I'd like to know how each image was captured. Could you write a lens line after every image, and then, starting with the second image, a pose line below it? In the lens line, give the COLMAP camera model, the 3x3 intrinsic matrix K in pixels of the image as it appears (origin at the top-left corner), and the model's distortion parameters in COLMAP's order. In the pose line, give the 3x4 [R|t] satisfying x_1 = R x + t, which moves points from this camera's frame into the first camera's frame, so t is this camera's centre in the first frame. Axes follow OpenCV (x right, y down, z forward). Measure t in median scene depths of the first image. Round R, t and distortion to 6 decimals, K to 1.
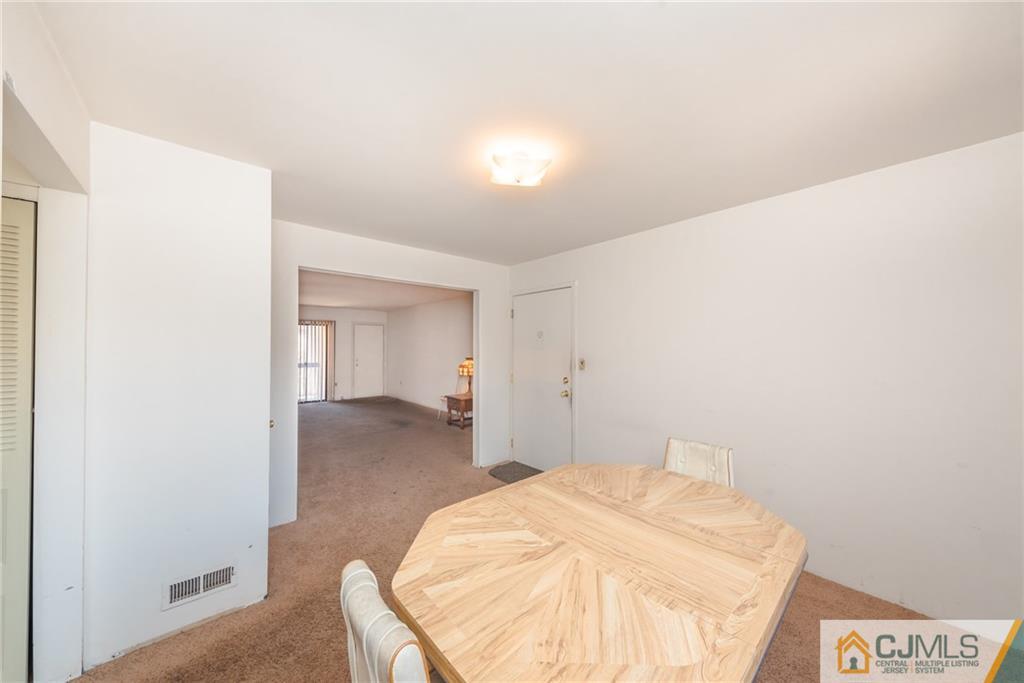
lens RADIAL K [[354.3, 0, 513.7], [0, 354.3, 341.8], [0, 0, 1]] dist [0.012197, -0.002667]
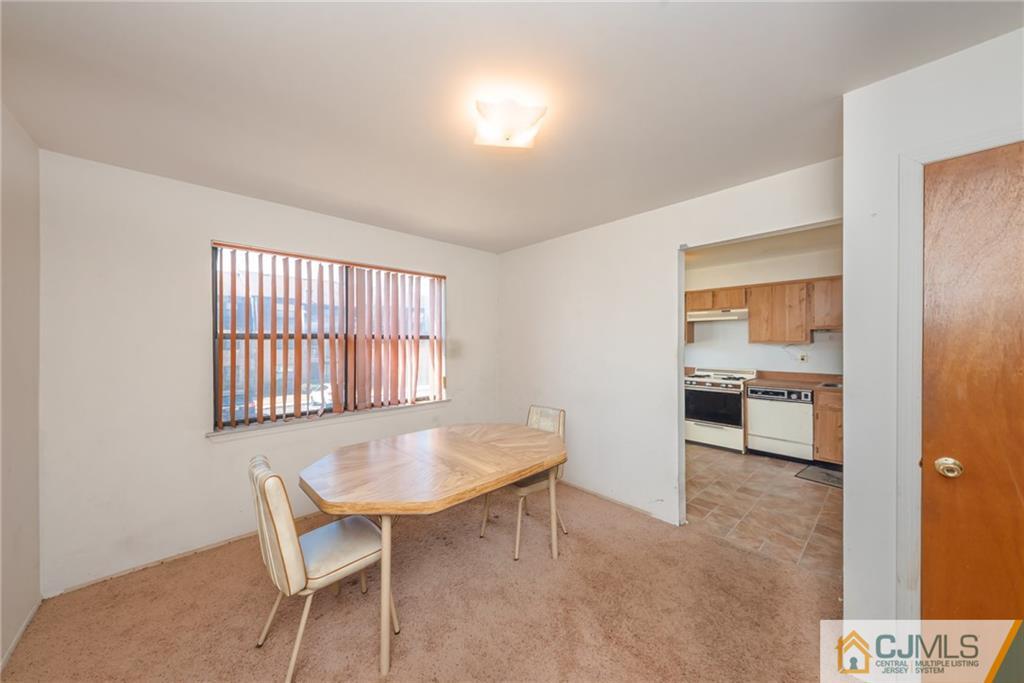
lens RADIAL K [[354.3, 0, 511.2], [0, 354.3, 341.4], [0, 0, 1]] dist [0.012197, -0.002667]
pose [[-0.999768, 0.002865, -0.021354, 0.021915], [0.003205, 0.999868, -0.015932, 0.046477], [0.021306, -0.015997, -0.999645, 2.012160]]
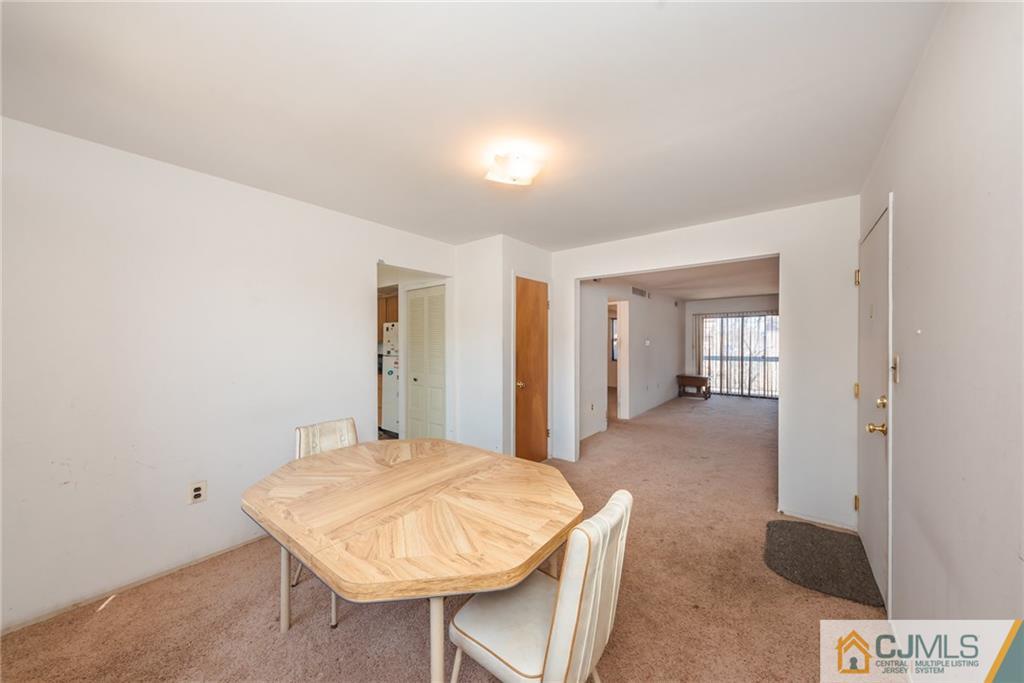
lens RADIAL K [[354.3, 0, 513.4], [0, 354.3, 341.6], [0, 0, 1]] dist [0.012197, -0.002667]
pose [[0.163056, 0.000279, -0.986617, 1.176861], [0.013089, 0.999911, 0.002446, 0.035242], [0.986530, -0.013312, 0.163038, 0.893636]]
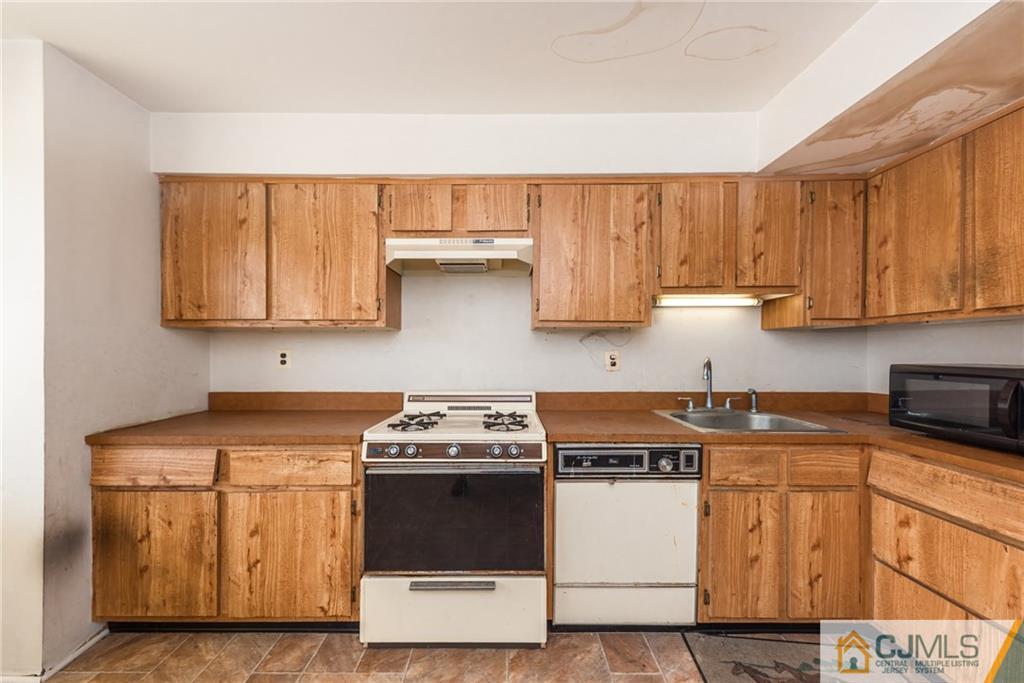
lens RADIAL K [[354.3, 0, 503.5], [0, 354.3, 351.3], [0, 0, 1]] dist [0.012197, -0.002667]
pose [[-0.682906, -0.000571, -0.730506, -0.981740], [0.013229, 0.999826, -0.013148, 0.109767], [0.730387, -0.018643, -0.682779, 0.038585]]
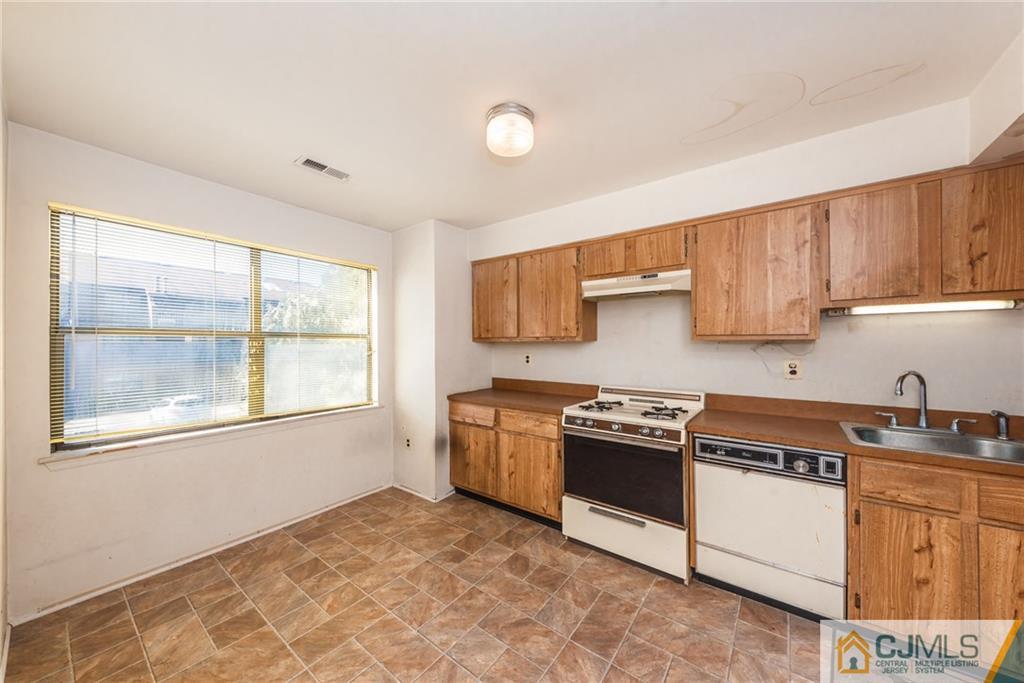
lens RADIAL K [[354.3, 0, 507.1], [0, 354.3, 339.1], [0, 0, 1]] dist [0.012197, -0.002667]
pose [[-0.985106, 0.002904, -0.171924, -0.914873], [0.007694, 0.999600, -0.027197, 0.050892], [0.171776, -0.028115, -0.984735, 0.557599]]
